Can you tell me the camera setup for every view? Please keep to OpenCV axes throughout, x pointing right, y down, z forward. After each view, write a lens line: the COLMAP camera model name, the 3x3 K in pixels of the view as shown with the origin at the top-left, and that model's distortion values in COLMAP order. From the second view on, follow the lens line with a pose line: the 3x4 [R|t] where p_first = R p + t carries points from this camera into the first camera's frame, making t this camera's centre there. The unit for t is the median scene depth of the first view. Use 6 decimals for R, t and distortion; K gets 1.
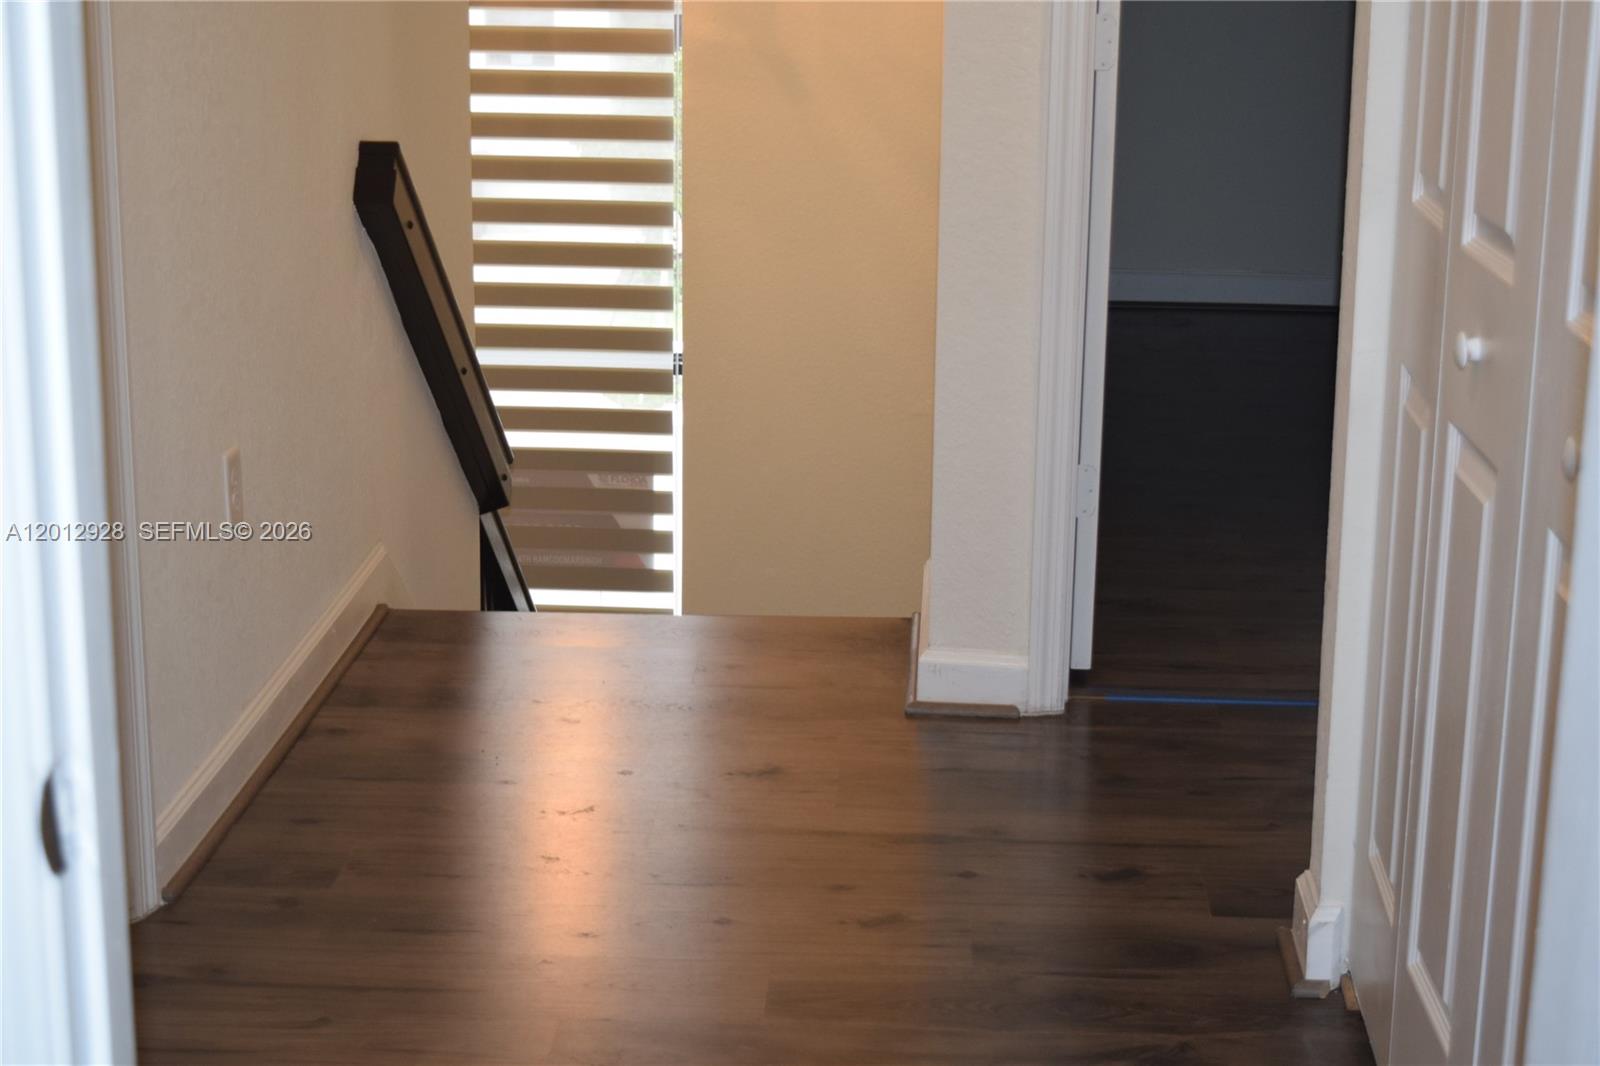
lens RADIAL K [[2642.6, 0, 797.6], [0, 2642.6, 542.9], [0, 0, 1]] dist [-0.028027, 0.000000]
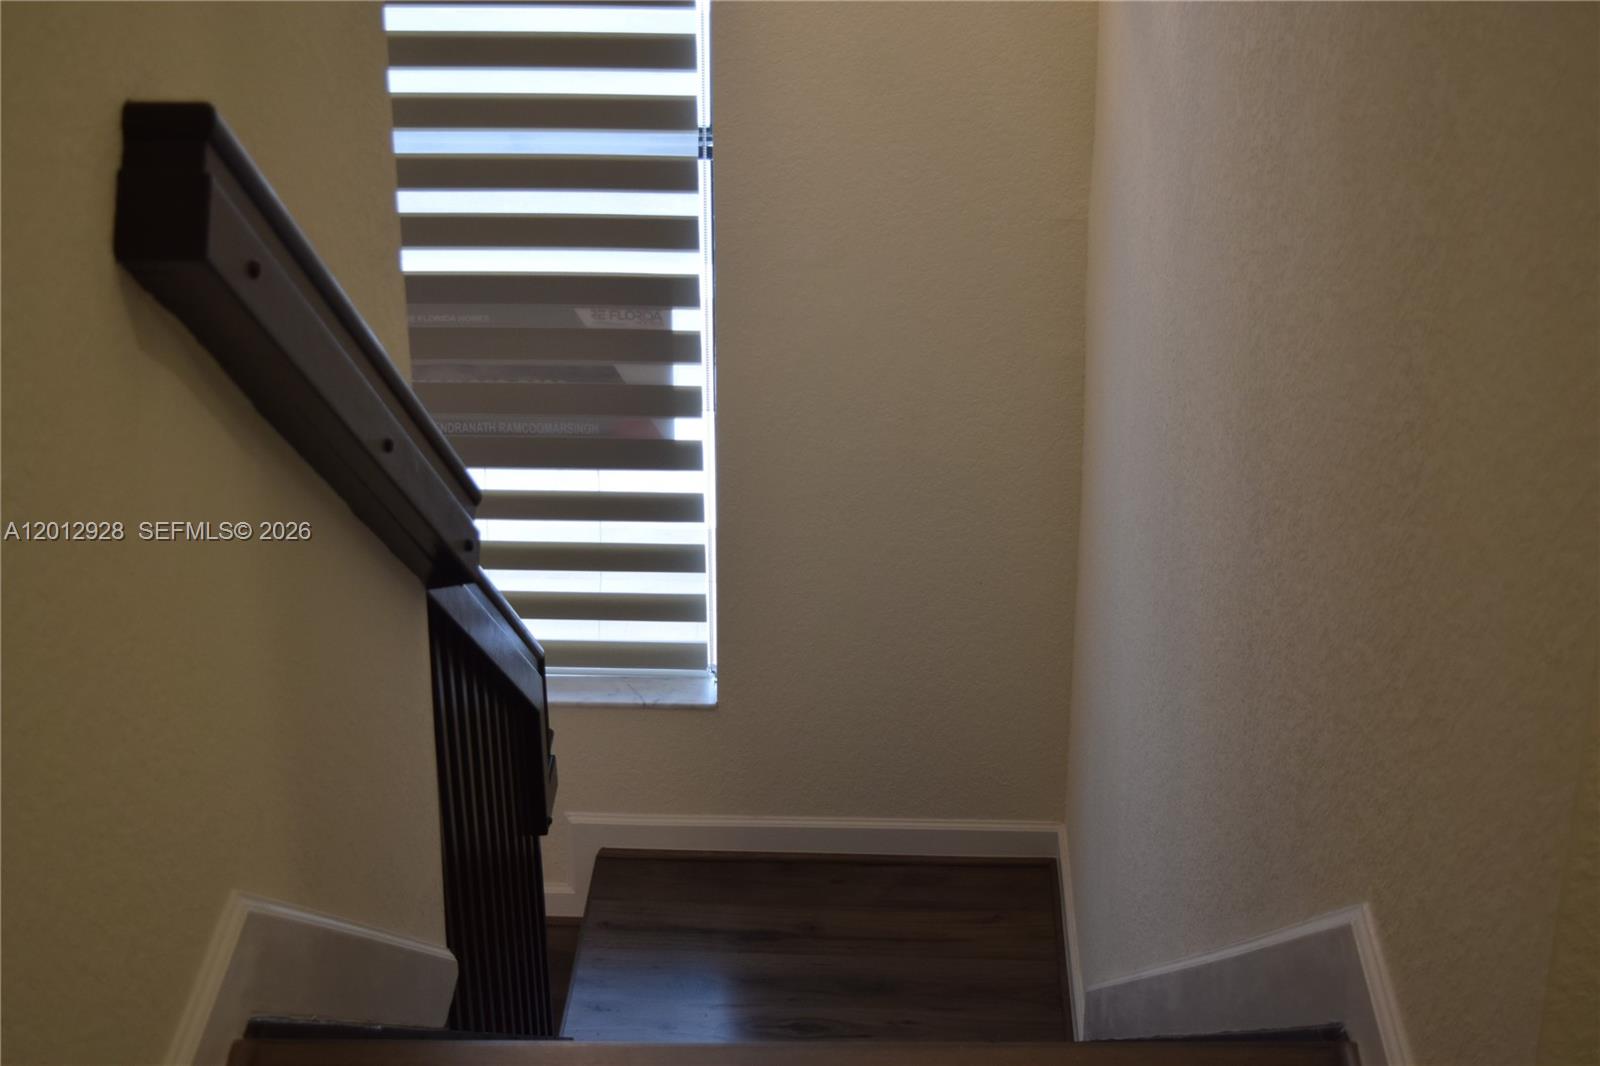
lens RADIAL K [[2642.6, 0, 799.2], [0, 2642.6, 534.2], [0, 0, 1]] dist [-0.028027, 0.000000]
pose [[0.999542, -0.021541, 0.021250, -0.065896], [0.017384, 0.983625, 0.179388, -0.159028], [-0.024766, -0.178937, 0.983549, 0.561416]]
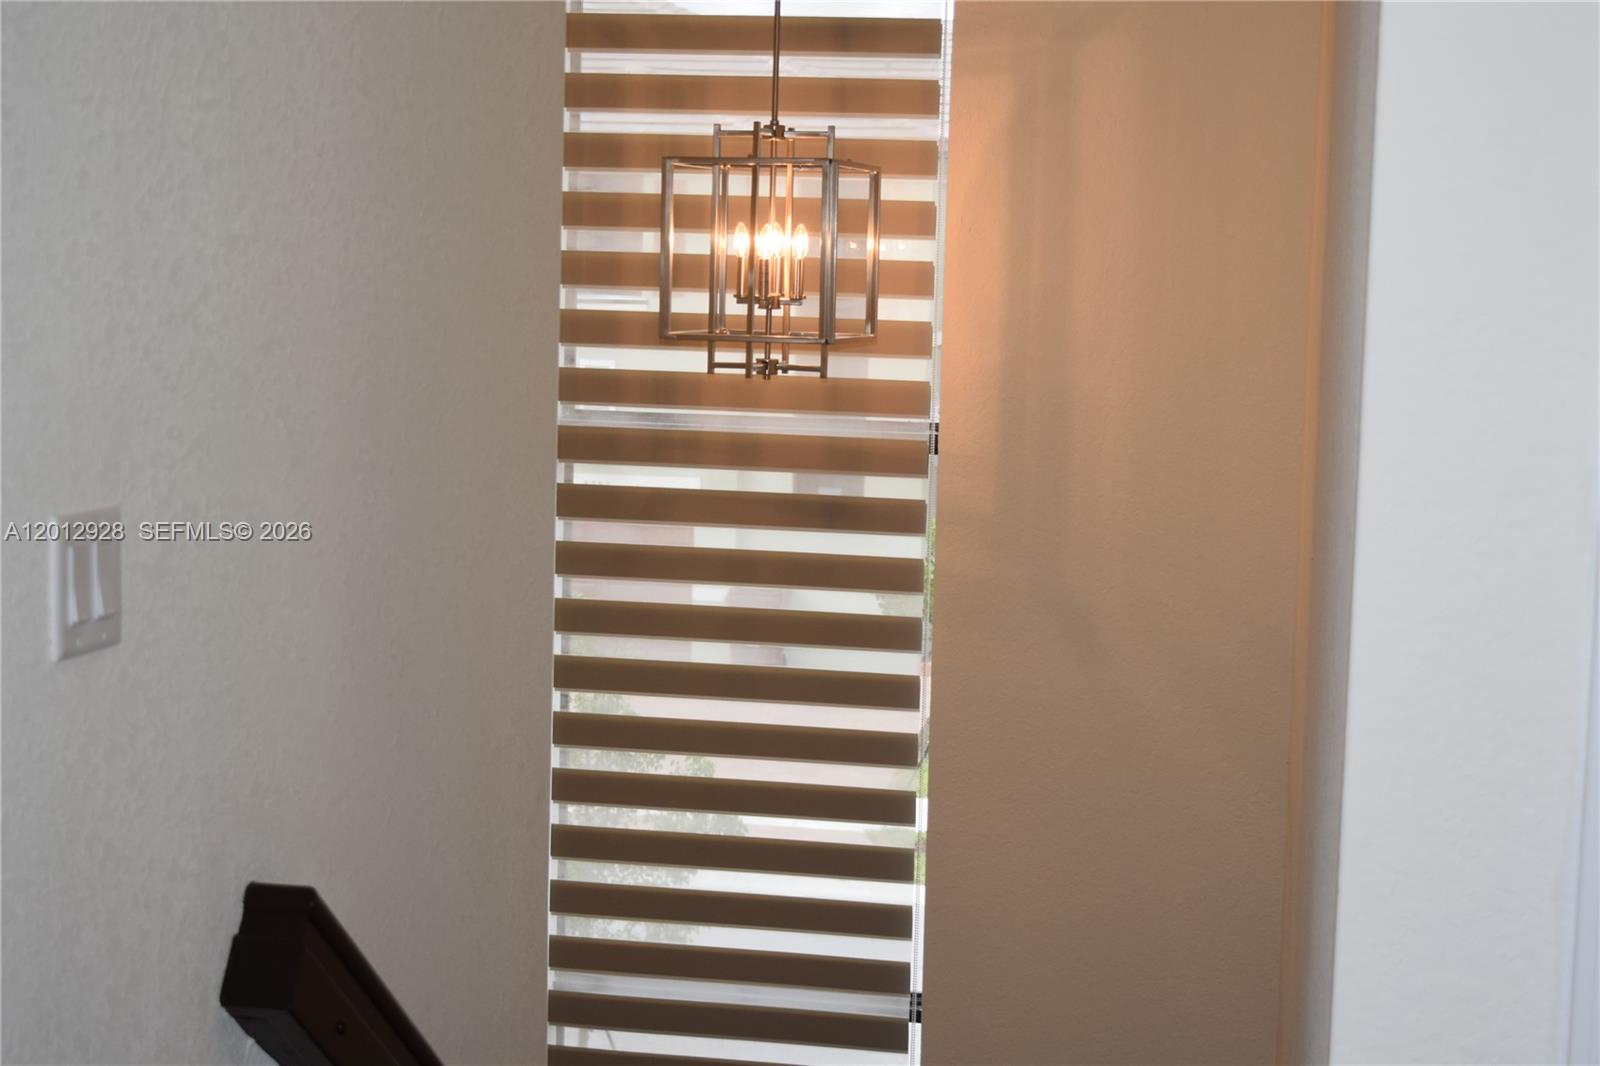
lens RADIAL K [[2642.6, 0, 792.1], [0, 2642.6, 521.0], [0, 0, 1]] dist [-0.028027, 0.000000]
pose [[0.992080, 0.024646, -0.123164, 0.012373], [-0.044429, 0.986026, -0.160559, -0.144105], [0.117485, 0.164760, 0.979312, 0.464611]]
